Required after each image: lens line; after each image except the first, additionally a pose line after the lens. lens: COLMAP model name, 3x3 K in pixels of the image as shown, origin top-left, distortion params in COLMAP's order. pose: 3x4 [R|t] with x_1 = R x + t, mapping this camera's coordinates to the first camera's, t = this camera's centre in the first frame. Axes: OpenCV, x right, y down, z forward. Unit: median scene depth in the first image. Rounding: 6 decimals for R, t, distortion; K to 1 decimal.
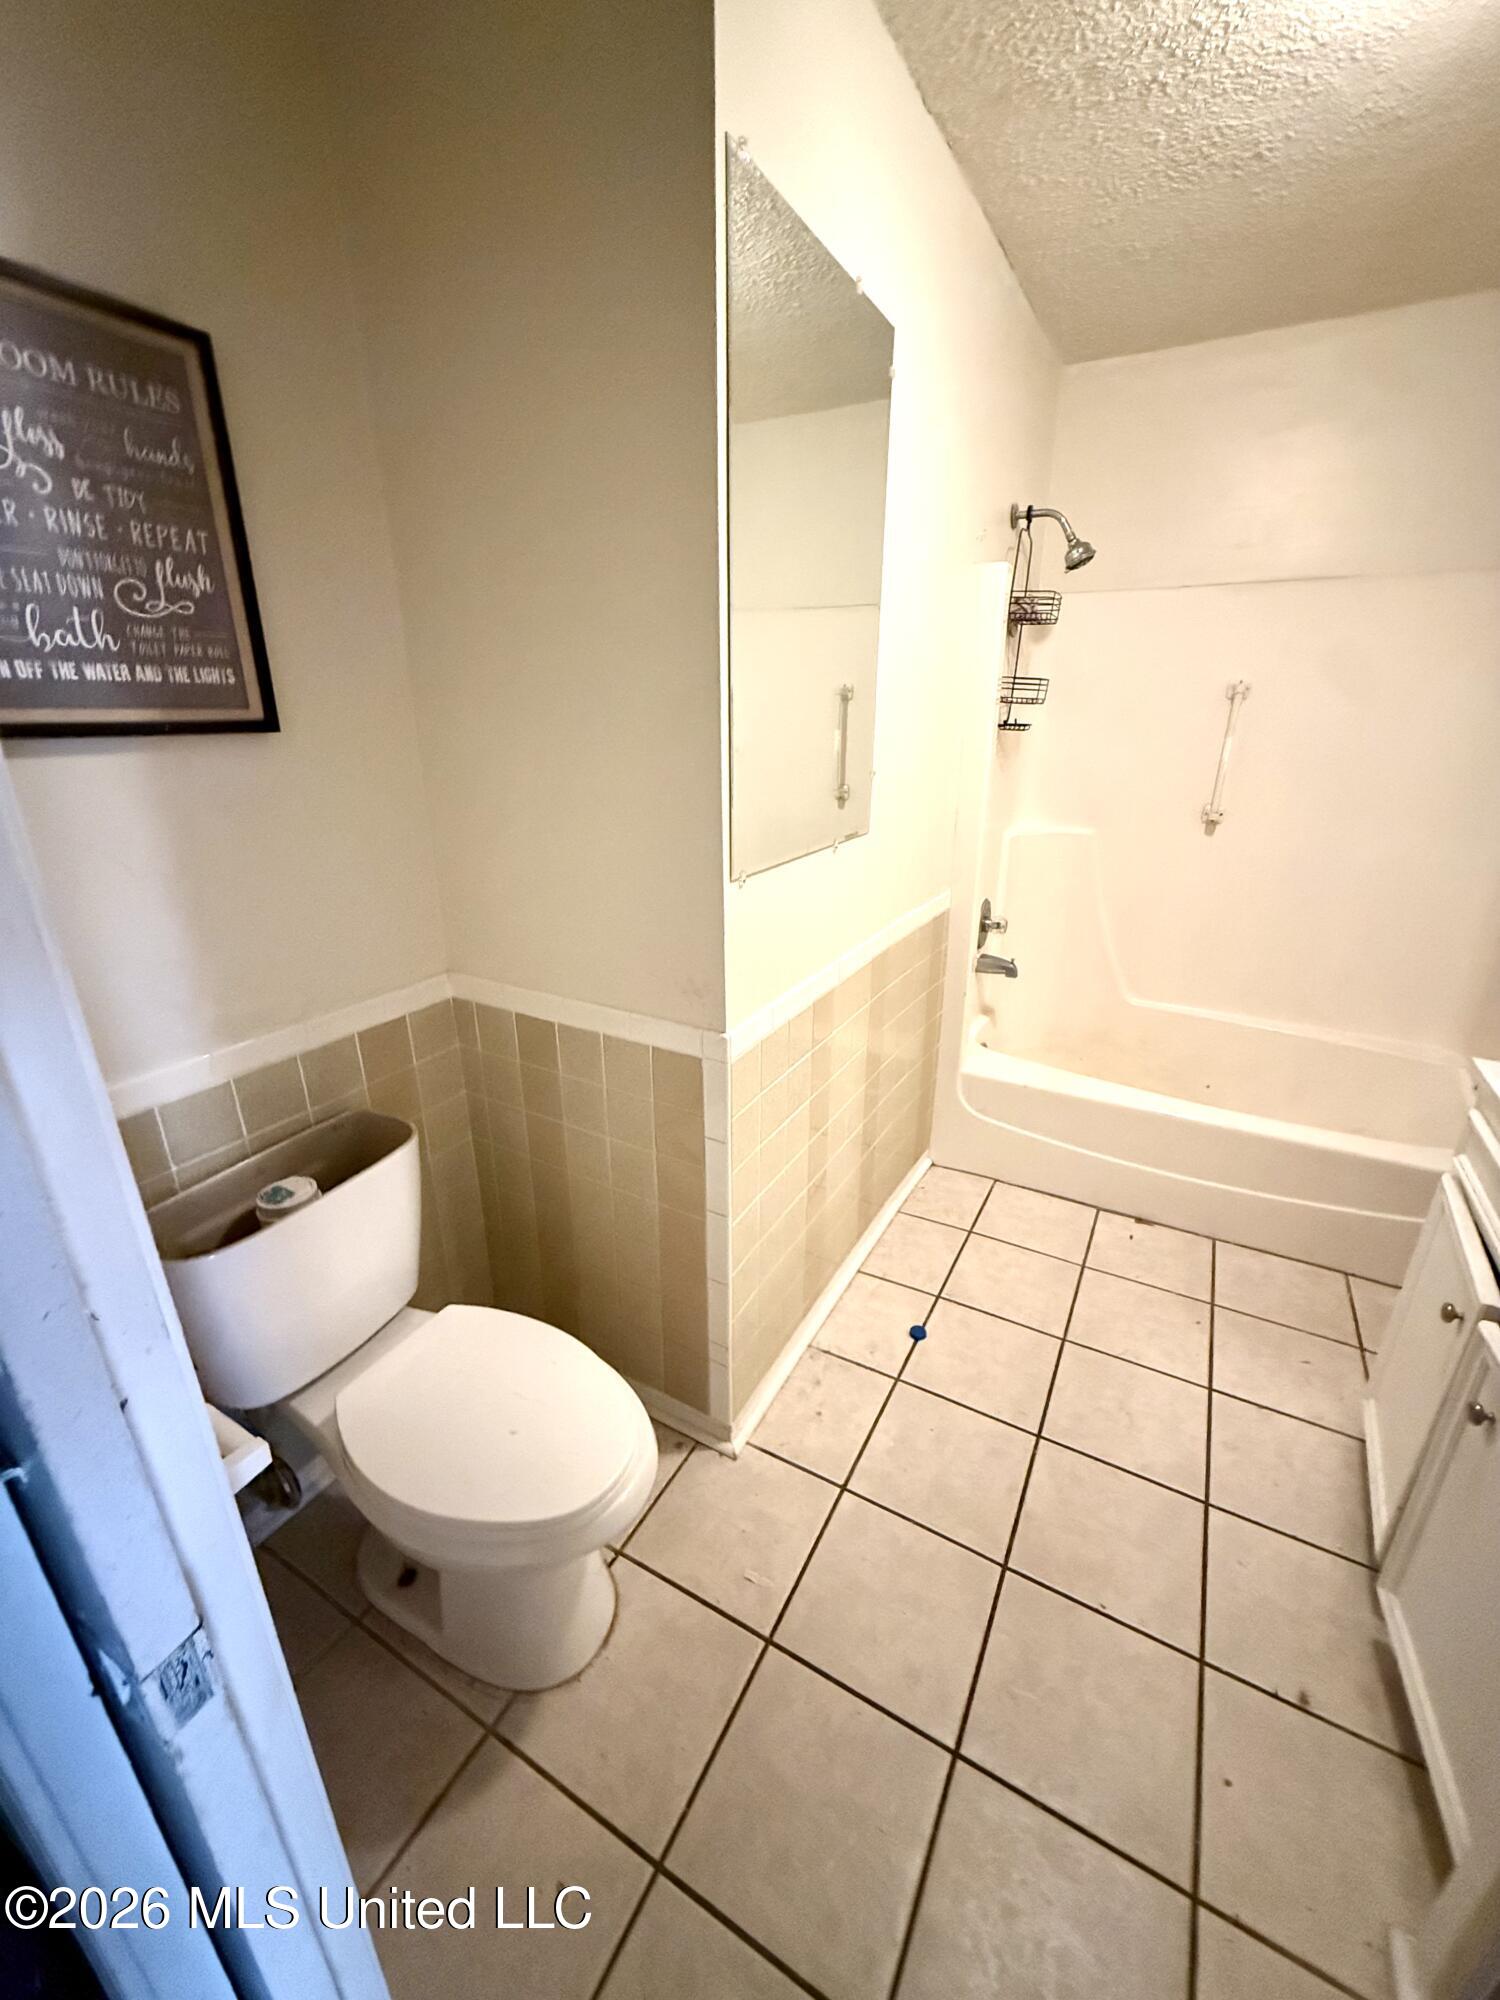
lens RADIAL K [[796.1, 0, 754.2], [0, 796.1, 1004.4], [0, 0, 1]] dist [0.001743, -0.000104]
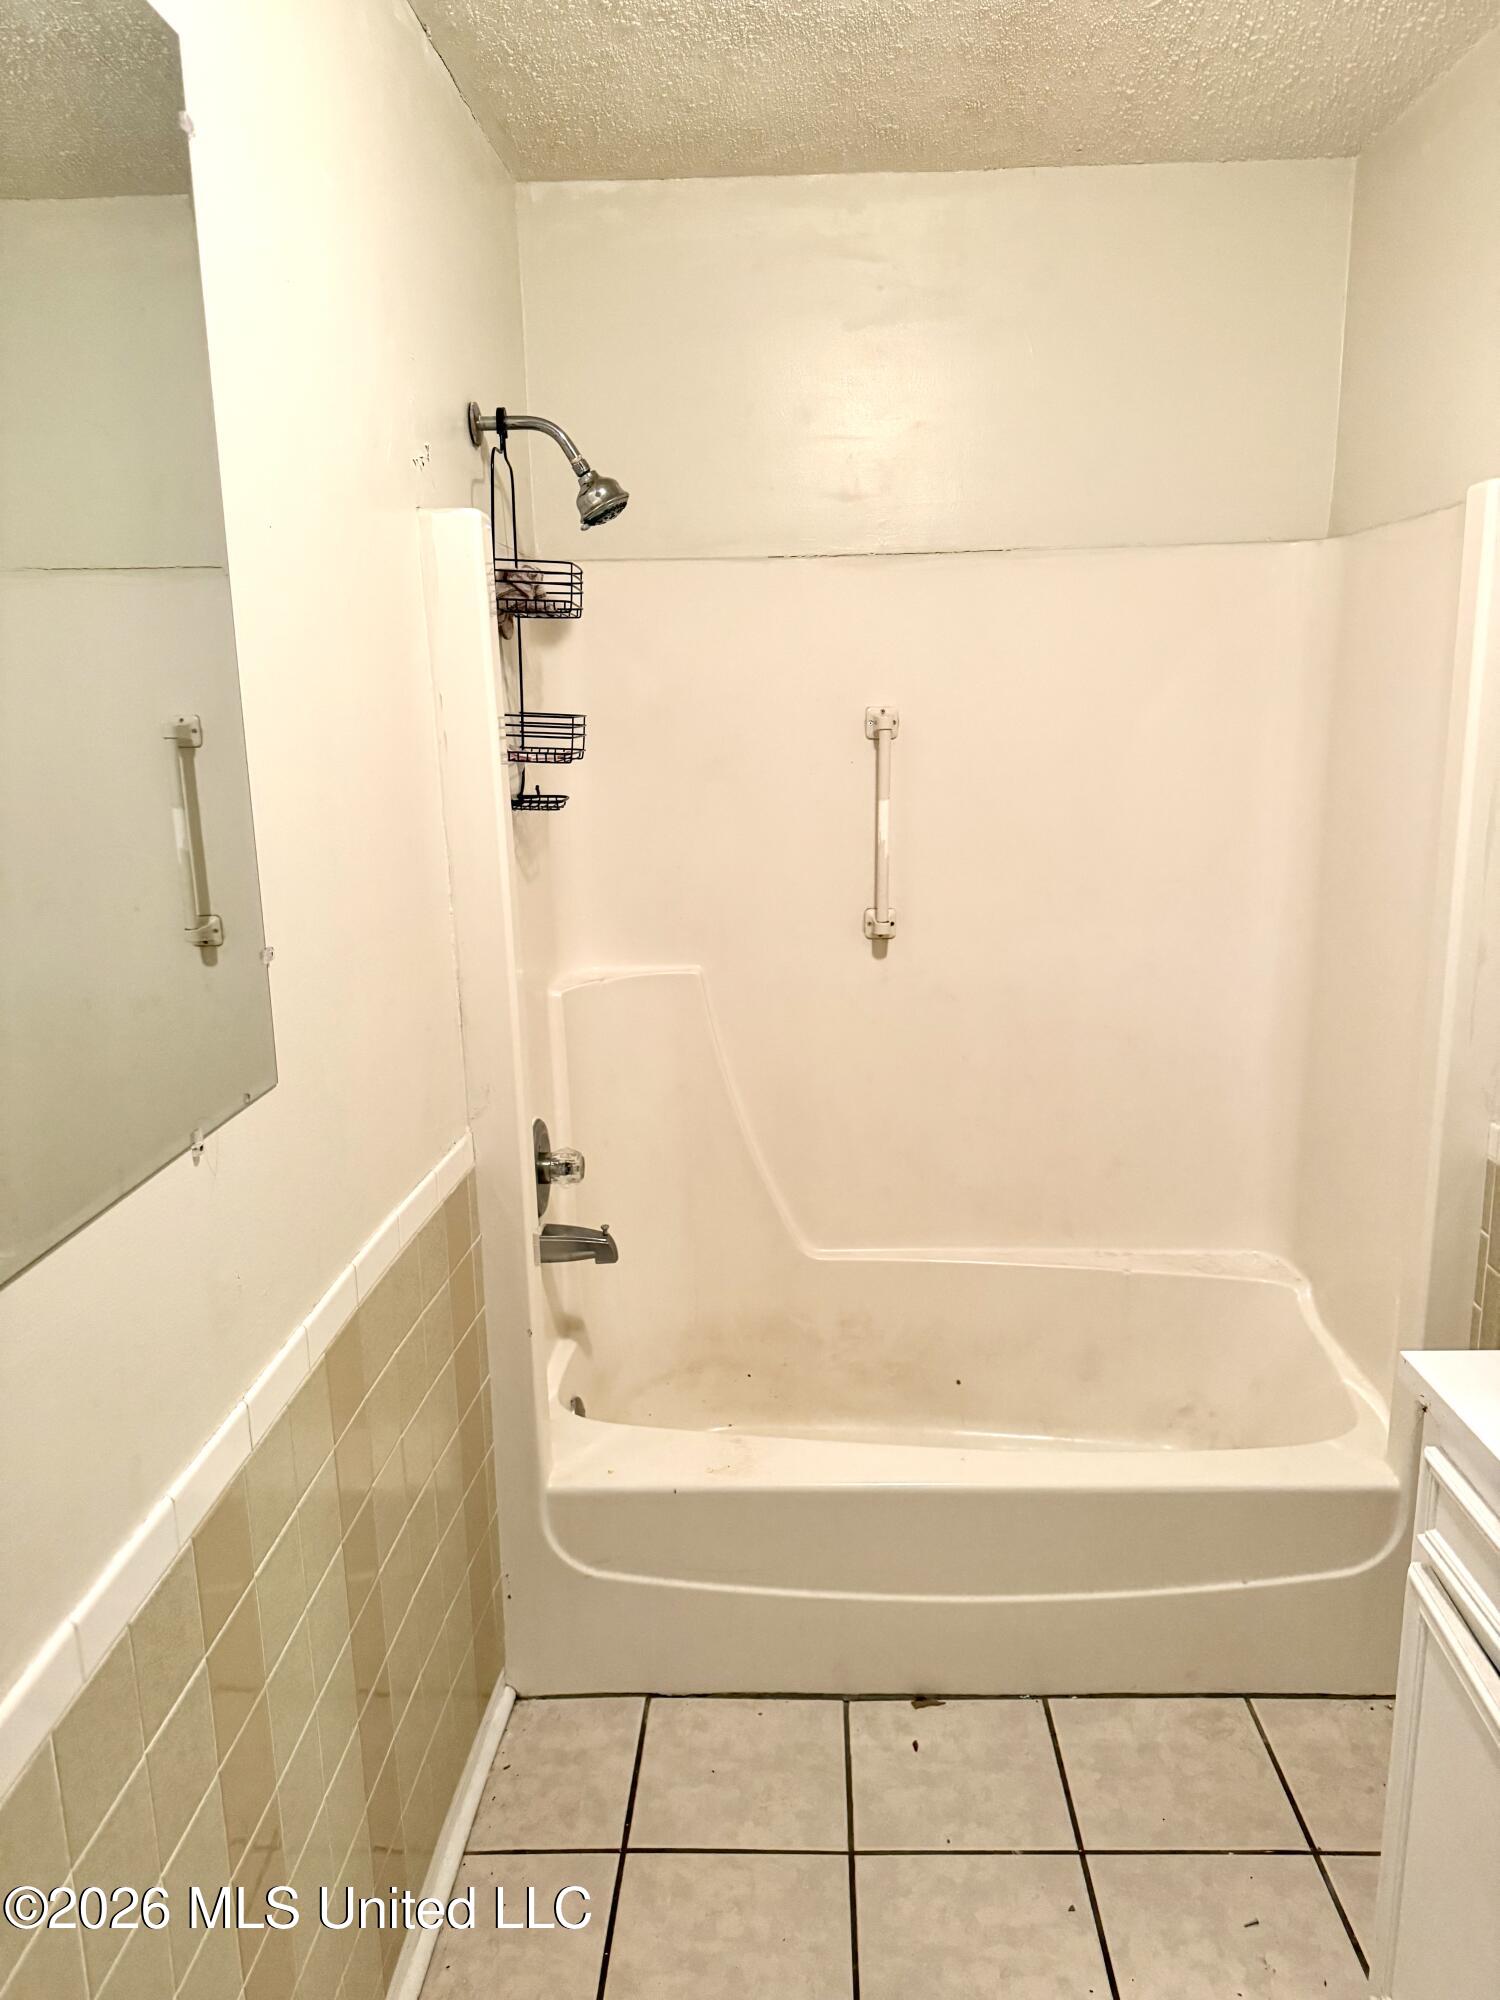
lens RADIAL K [[1391.2, 0, 761.8], [0, 1391.2, 1016.1], [0, 0, 1]] dist [0.149931, -0.293980]
pose [[0.888533, -0.115525, 0.444030, 0.029103], [0.178230, 0.978686, -0.102021, -0.088373], [-0.422780, 0.169789, 0.890185, 0.133190]]
